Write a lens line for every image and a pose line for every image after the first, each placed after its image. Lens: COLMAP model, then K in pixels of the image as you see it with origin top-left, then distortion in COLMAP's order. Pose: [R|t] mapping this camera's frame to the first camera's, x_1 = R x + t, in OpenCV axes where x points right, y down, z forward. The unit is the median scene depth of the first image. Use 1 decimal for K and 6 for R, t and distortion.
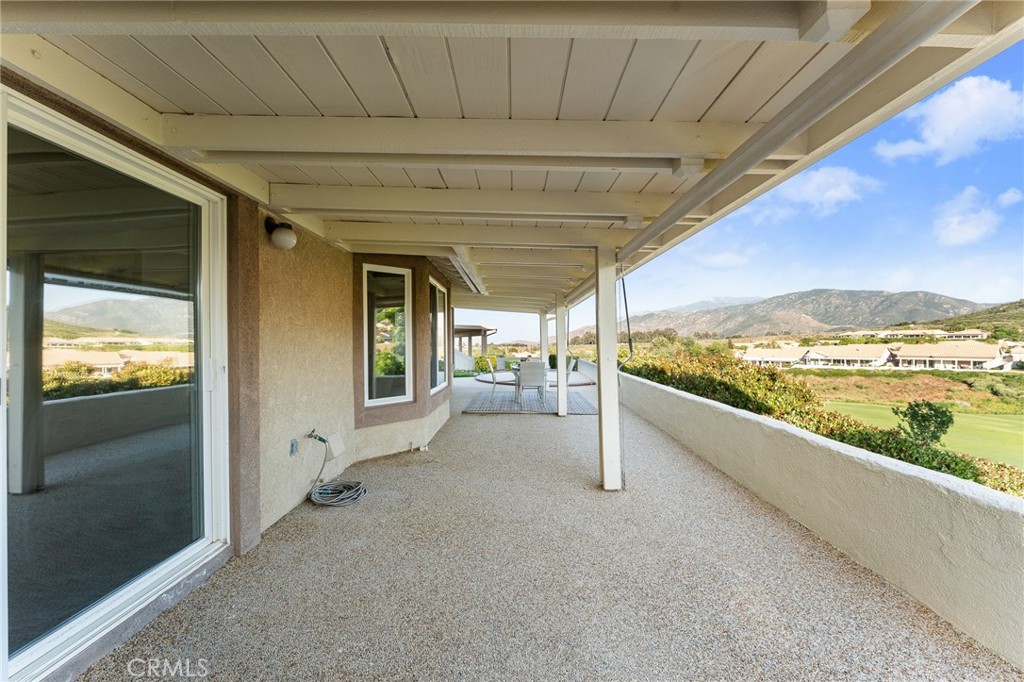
lens RADIAL K [[409.1, 0, 508.6], [0, 409.1, 339.9], [0, 0, 1]] dist [-0.002890, 0.000652]
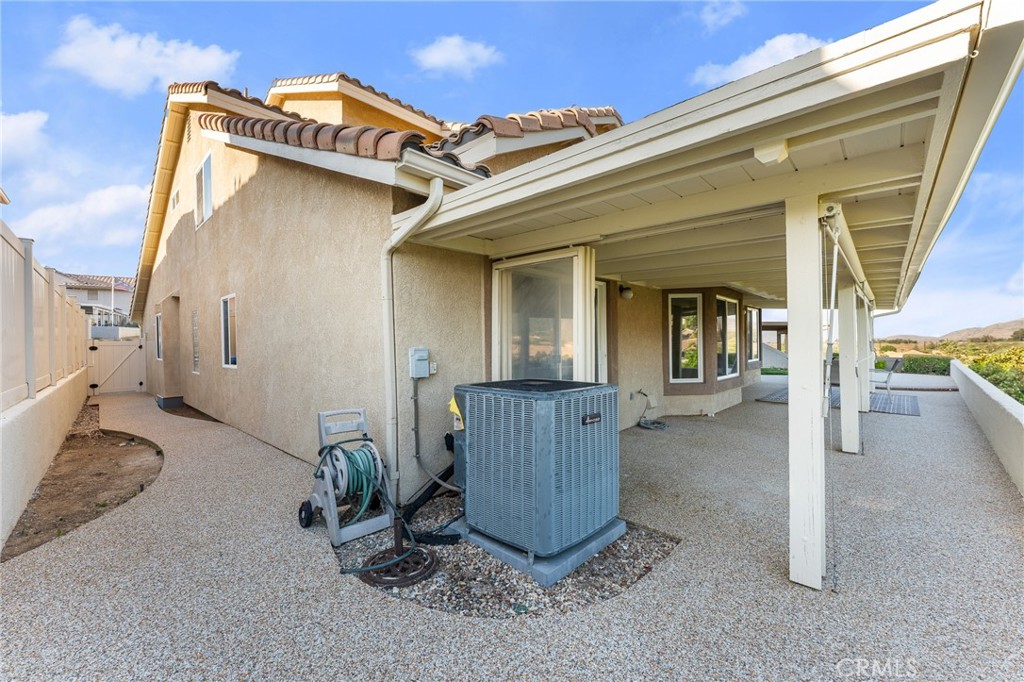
lens RADIAL K [[409.1, 0, 510.0], [0, 409.1, 344.3], [0, 0, 1]] dist [-0.002890, 0.000652]
pose [[0.738551, 0.003797, -0.674187, 0.233861], [0.009273, 0.999832, 0.015789, -0.017673], [0.674134, -0.017913, 0.738392, -0.533437]]
